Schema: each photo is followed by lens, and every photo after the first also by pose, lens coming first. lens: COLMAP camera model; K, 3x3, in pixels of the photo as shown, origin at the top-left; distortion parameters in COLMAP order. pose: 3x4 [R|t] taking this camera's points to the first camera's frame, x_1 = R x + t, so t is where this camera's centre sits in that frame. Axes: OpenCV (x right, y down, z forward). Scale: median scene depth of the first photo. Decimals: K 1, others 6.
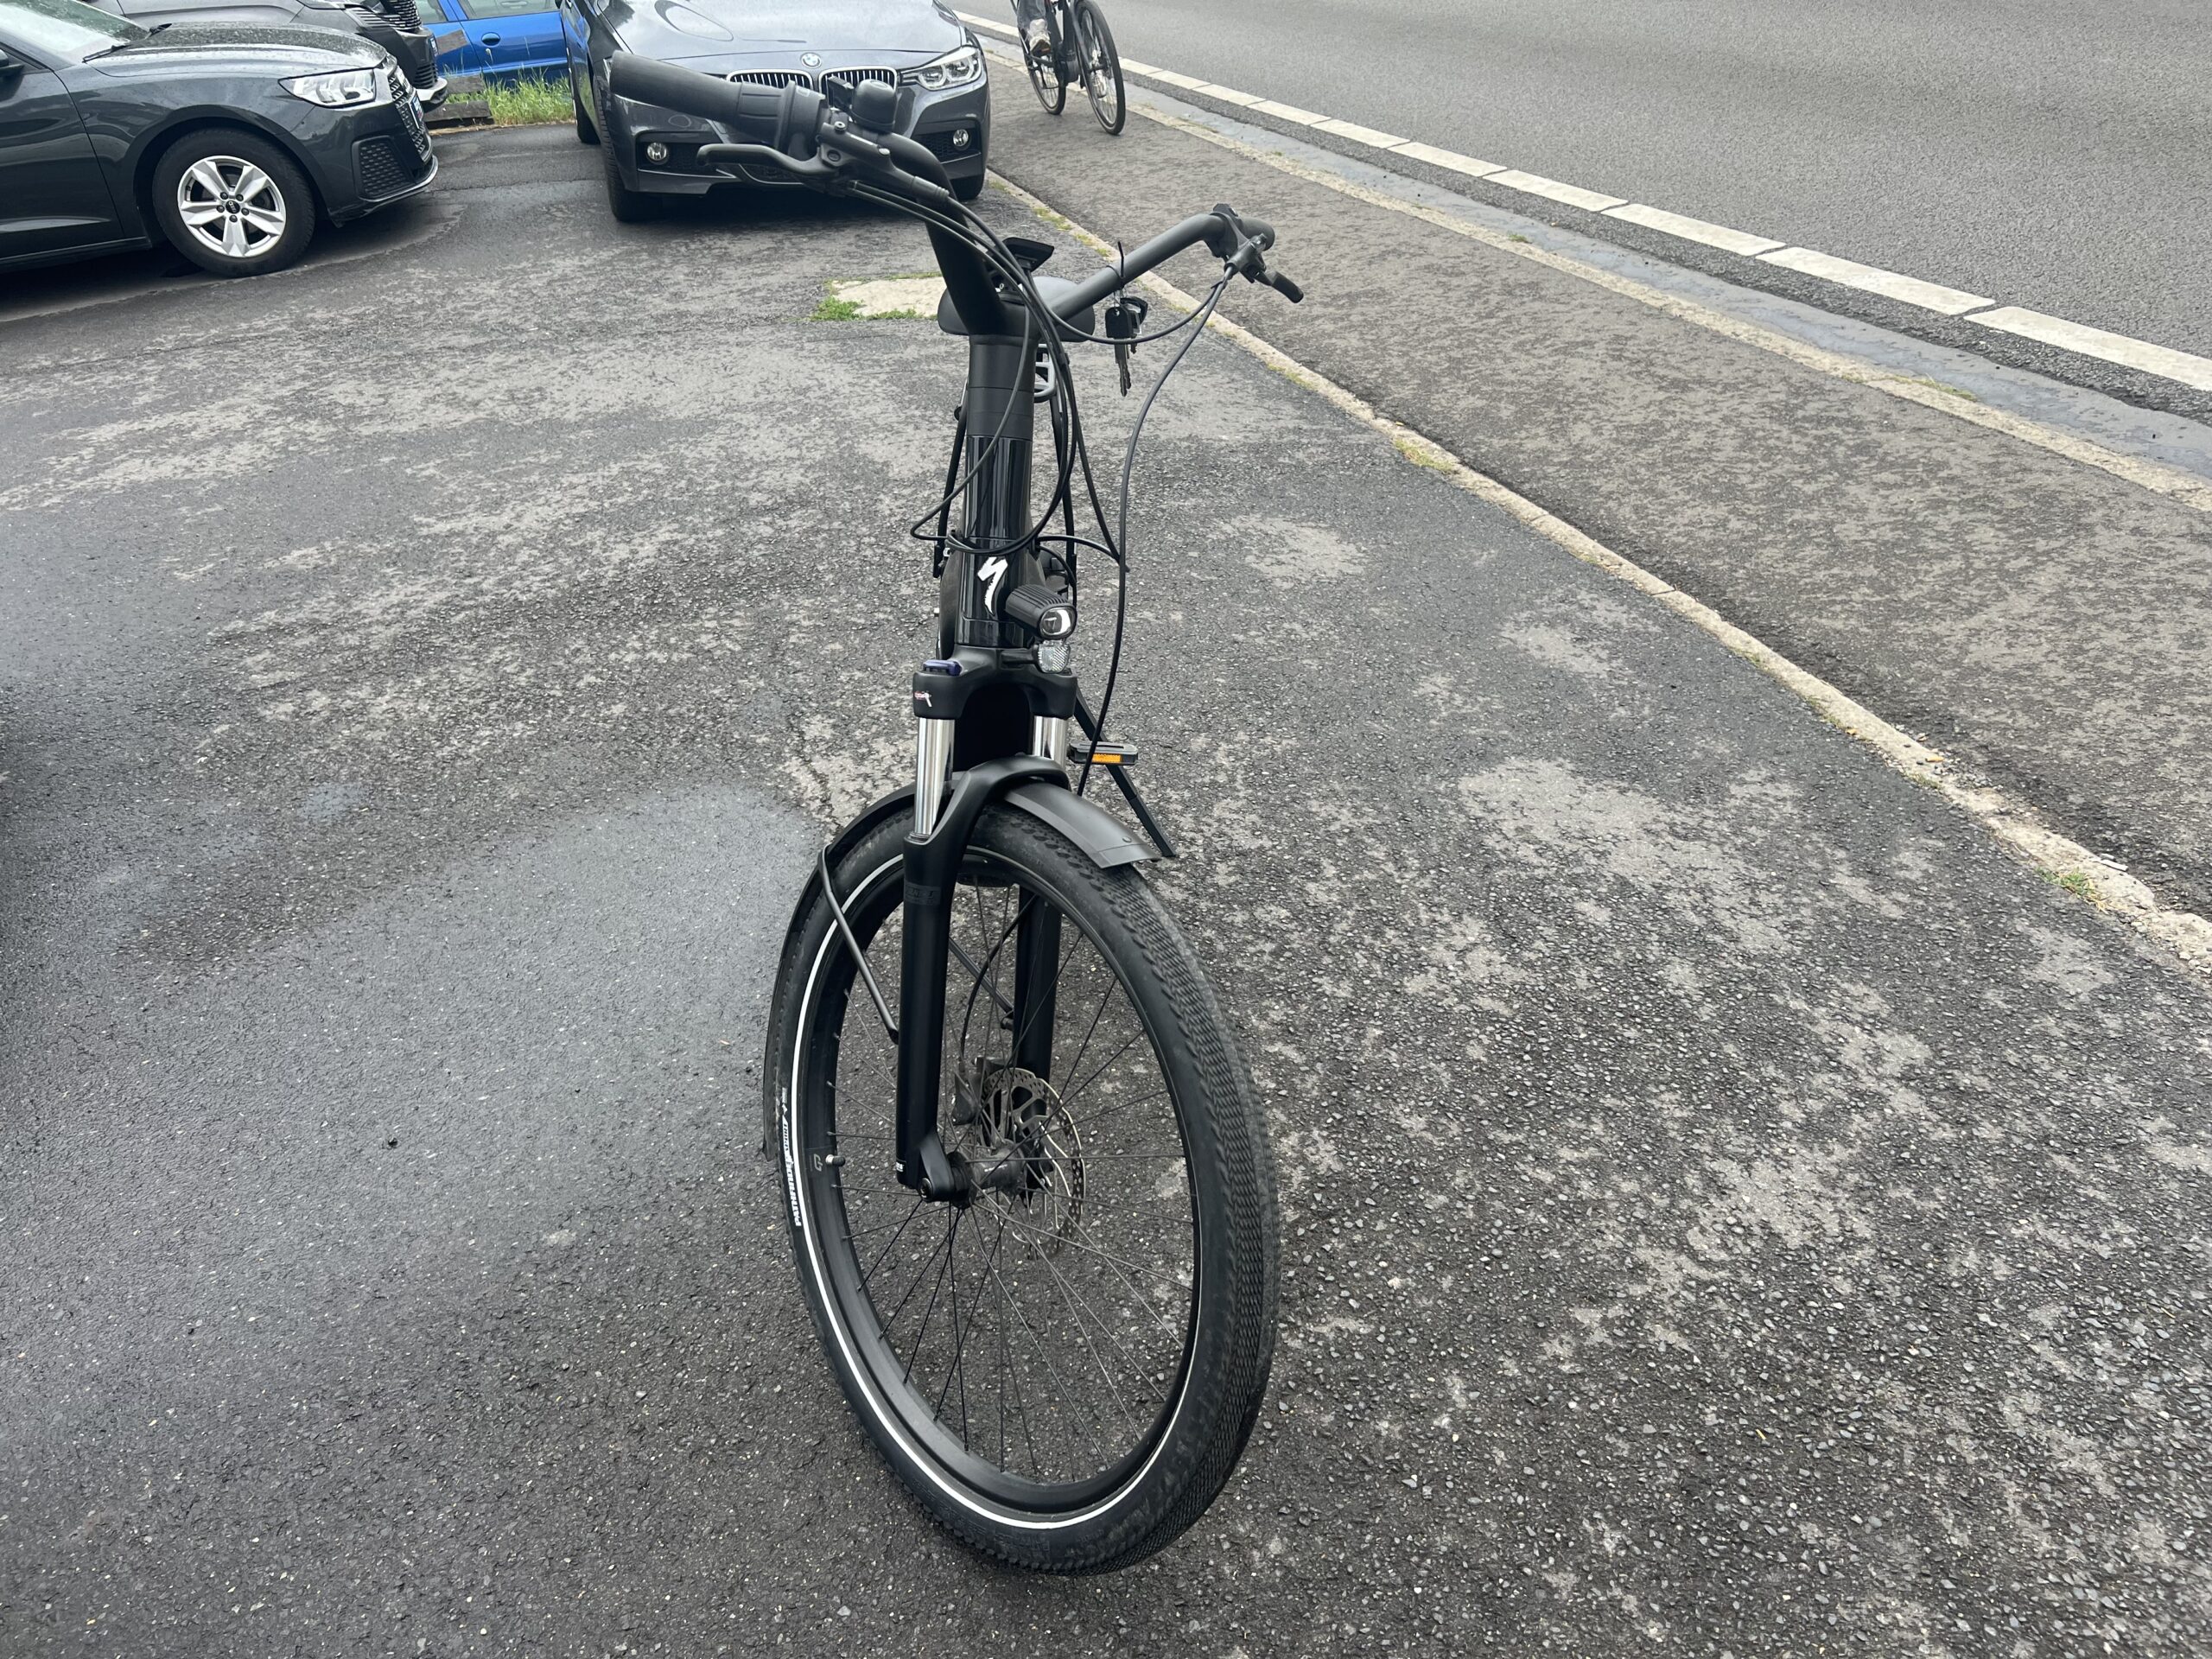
lens RADIAL K [[1668.0, 0, 1106.0], [0, 1668.0, 829.5], [0, 0, 1]] dist [0.037696, -0.055563]
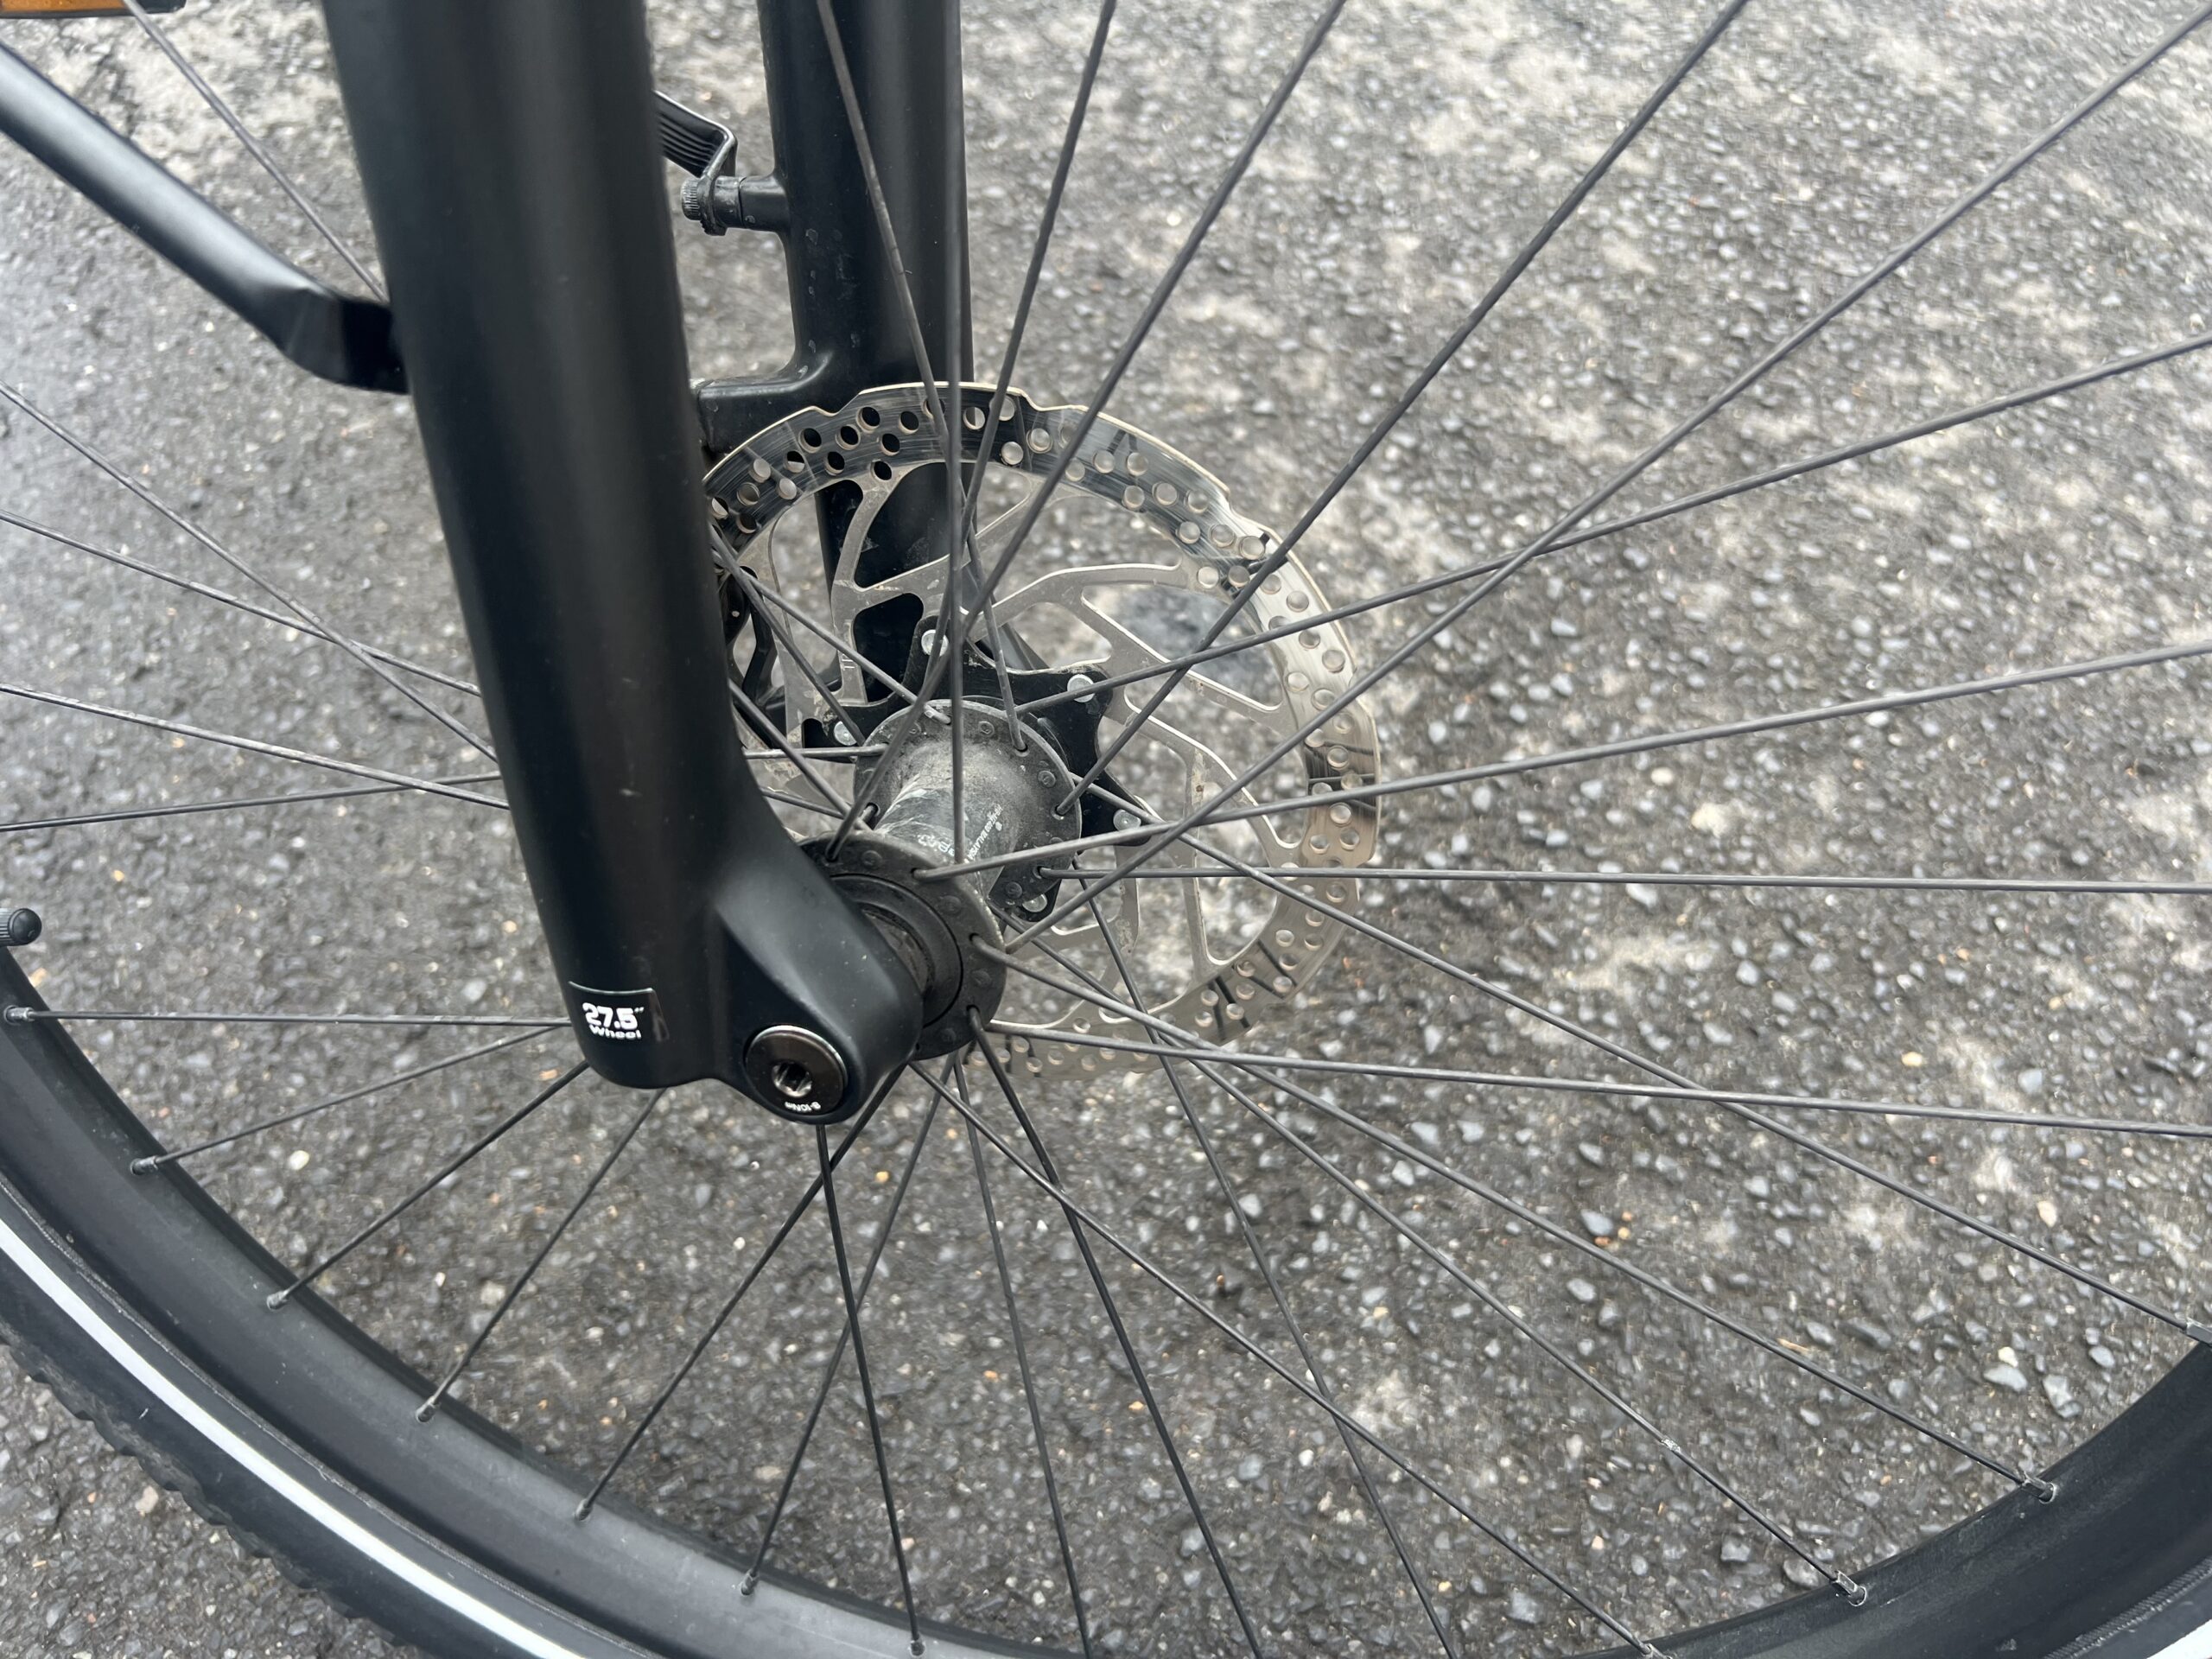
lens RADIAL K [[1668.0, 0, 1106.0], [0, 1668.0, 829.5], [0, 0, 1]] dist [0.037696, -0.055563]
pose [[0.952646, -0.204507, 0.225037, -0.054137], [0.104435, 0.915086, 0.389500, 0.085839], [-0.285584, -0.347554, 0.893111, 0.592811]]
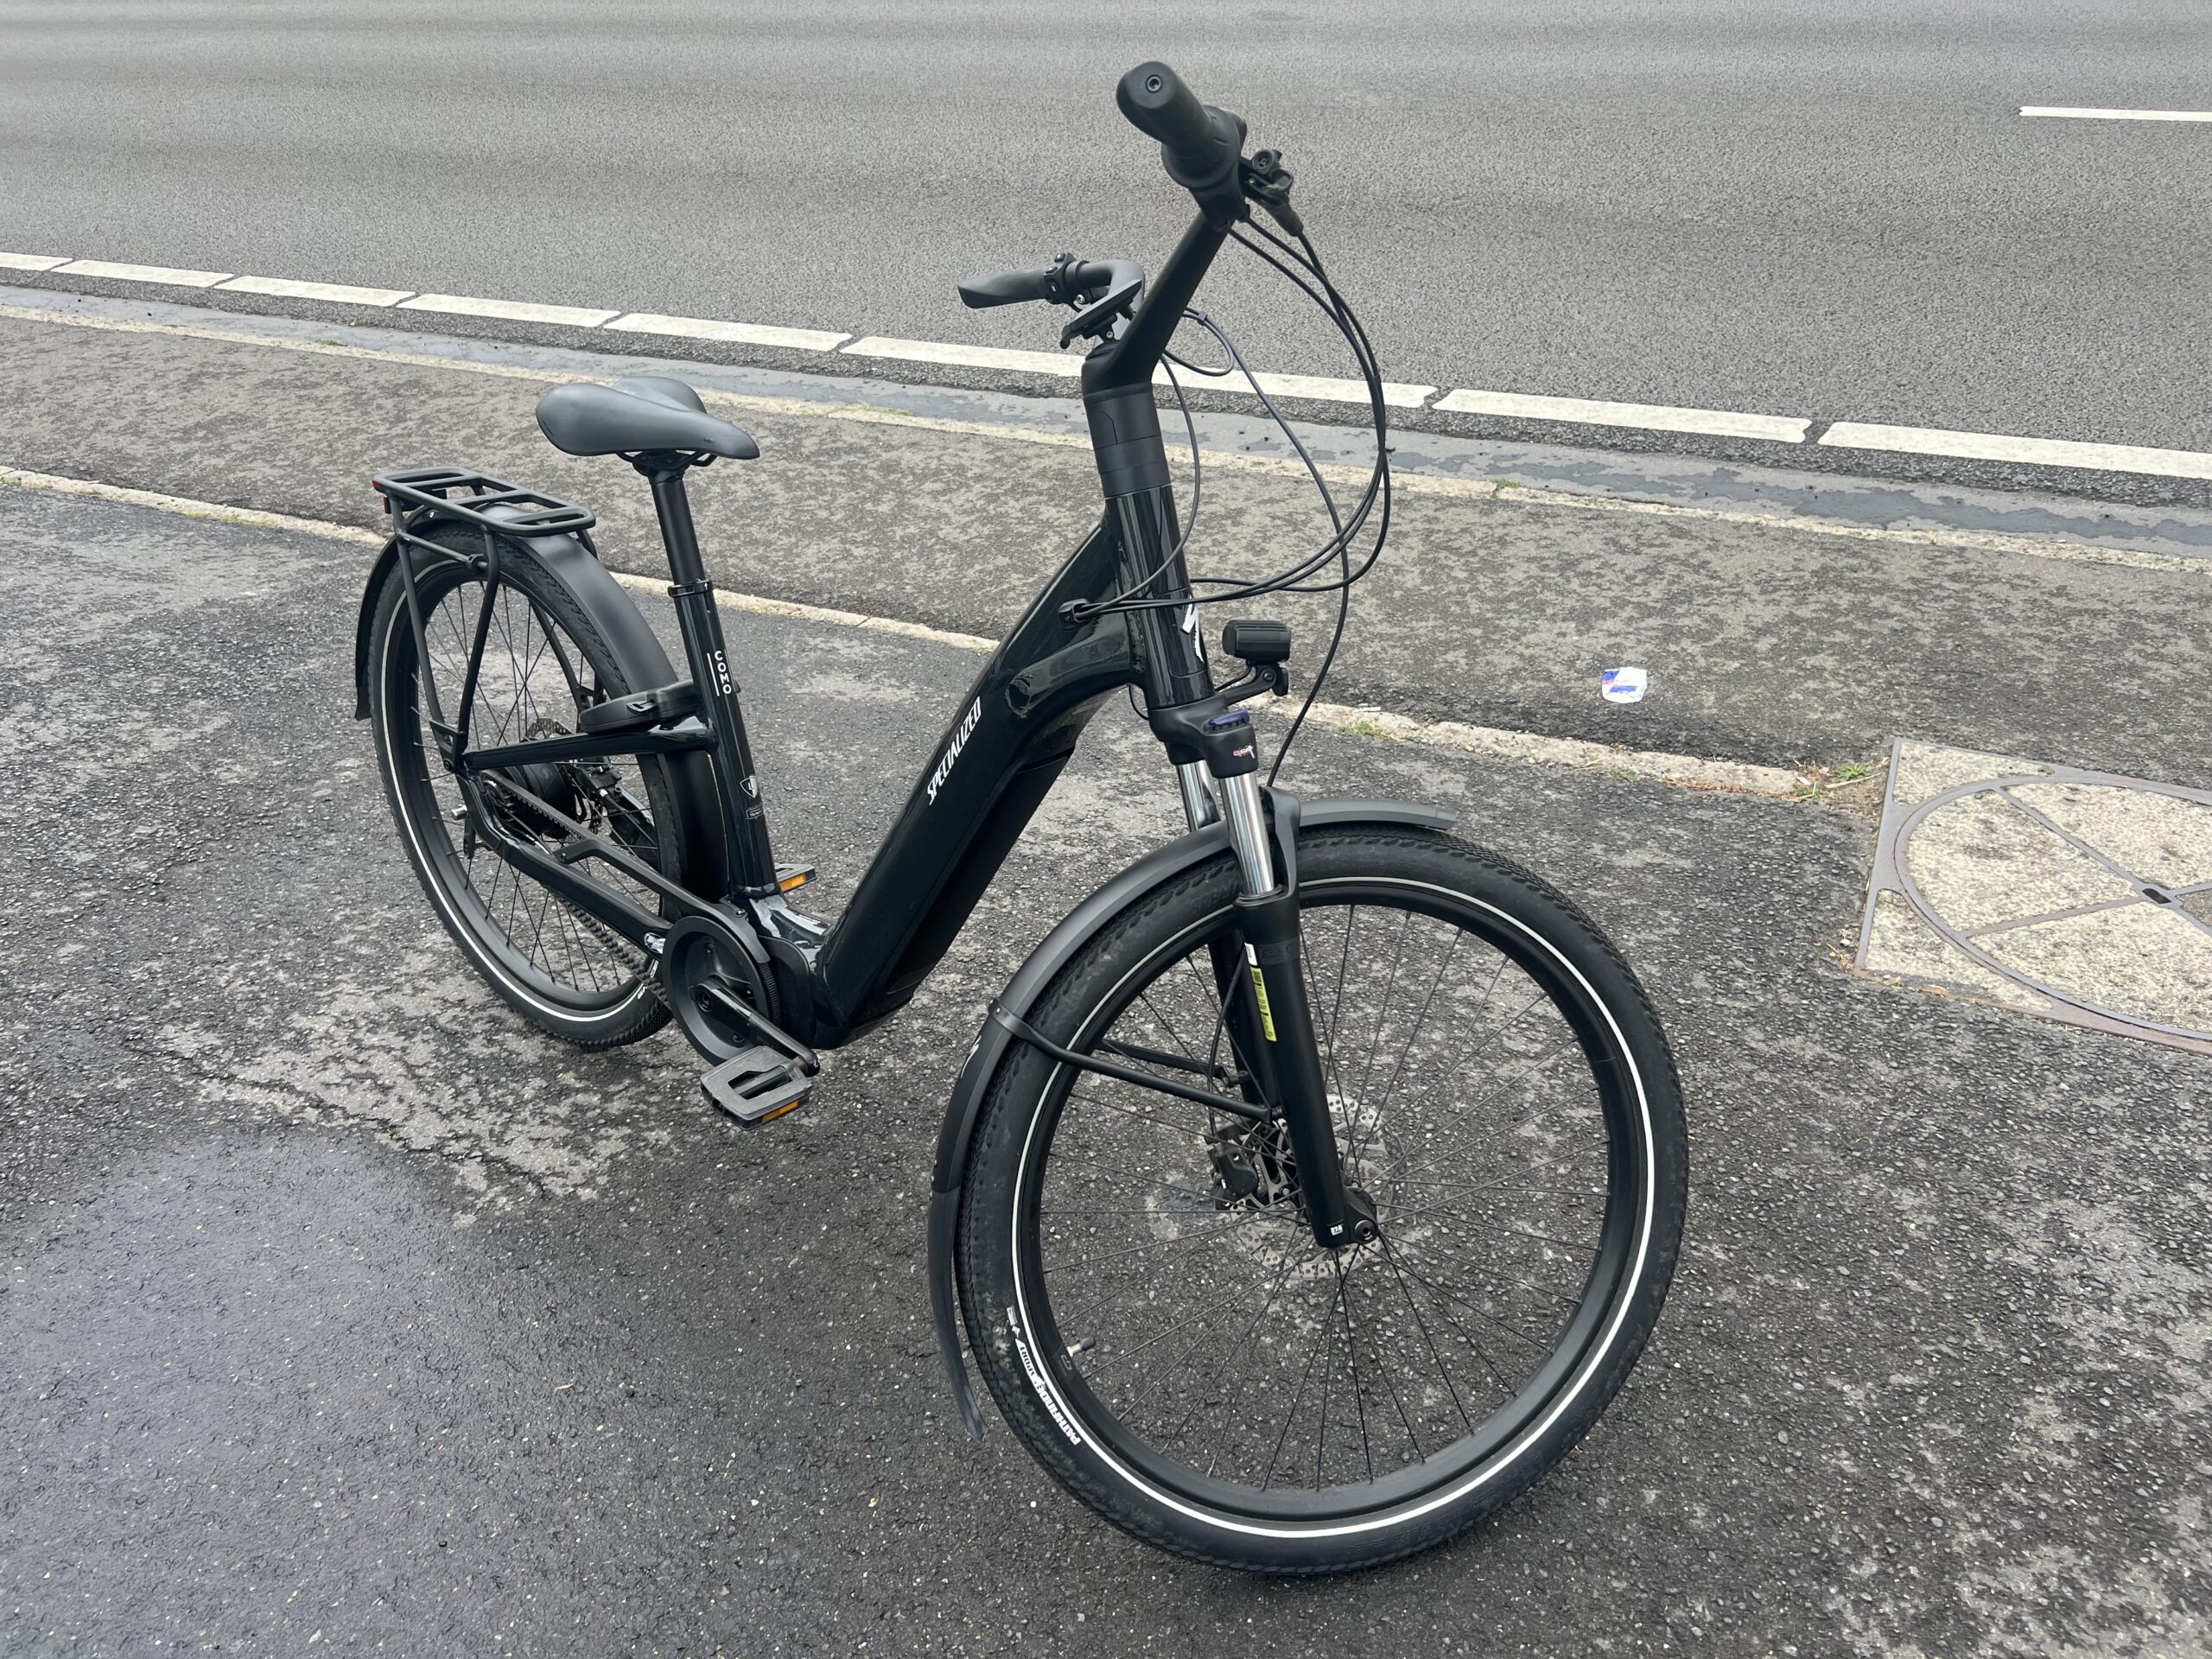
lens RADIAL K [[1668.0, 0, 1106.0], [0, 1668.0, 829.5], [0, 0, 1]] dist [0.037696, -0.055563]
pose [[0.674929, -0.322978, 0.663443, -0.543074], [0.353981, 0.930623, 0.092937, -0.108209], [-0.647432, 0.172121, 0.742432, 0.231785]]
